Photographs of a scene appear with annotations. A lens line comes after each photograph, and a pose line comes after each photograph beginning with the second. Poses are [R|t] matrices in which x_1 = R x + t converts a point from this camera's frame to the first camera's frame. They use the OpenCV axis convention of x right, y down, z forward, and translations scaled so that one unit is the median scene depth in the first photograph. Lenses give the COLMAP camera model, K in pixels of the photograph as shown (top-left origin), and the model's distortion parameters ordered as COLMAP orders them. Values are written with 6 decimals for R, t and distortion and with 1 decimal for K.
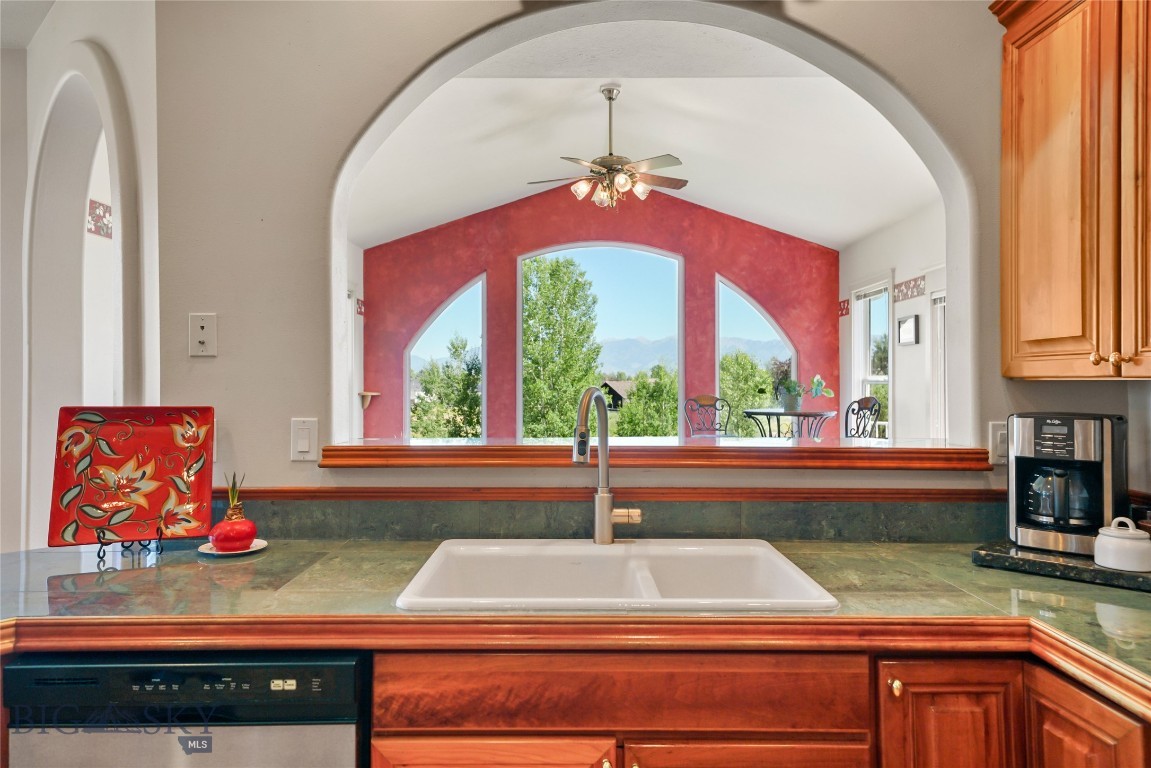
lens RADIAL K [[749.8, 0, 568.0], [0, 749.8, 372.4], [0, 0, 1]] dist [0.039331, 0.001288]
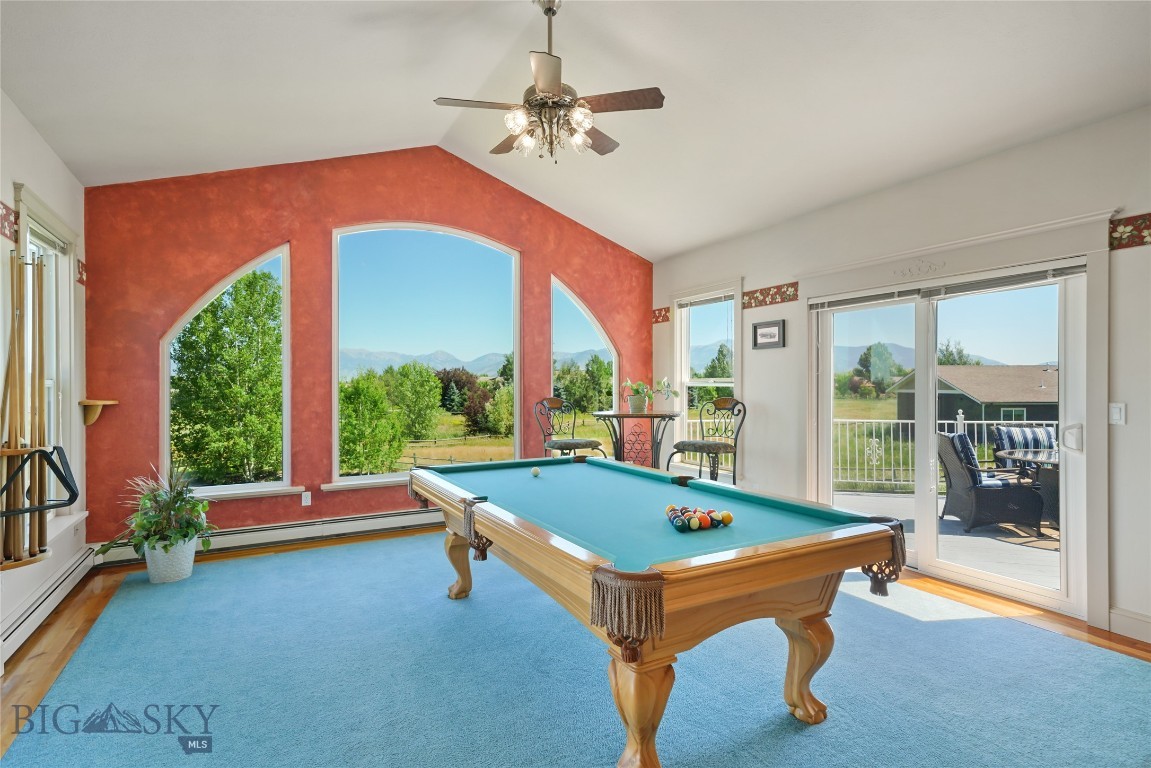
lens RADIAL K [[578.6, 0, 573.8], [0, 578.6, 383.4], [0, 0, 1]] dist [0.017031, 0.000463]
pose [[0.871835, -0.001451, 0.489797, -0.147326], [-0.002510, 0.999969, 0.007432, 0.005995], [-0.489792, -0.007709, 0.871805, 0.329391]]
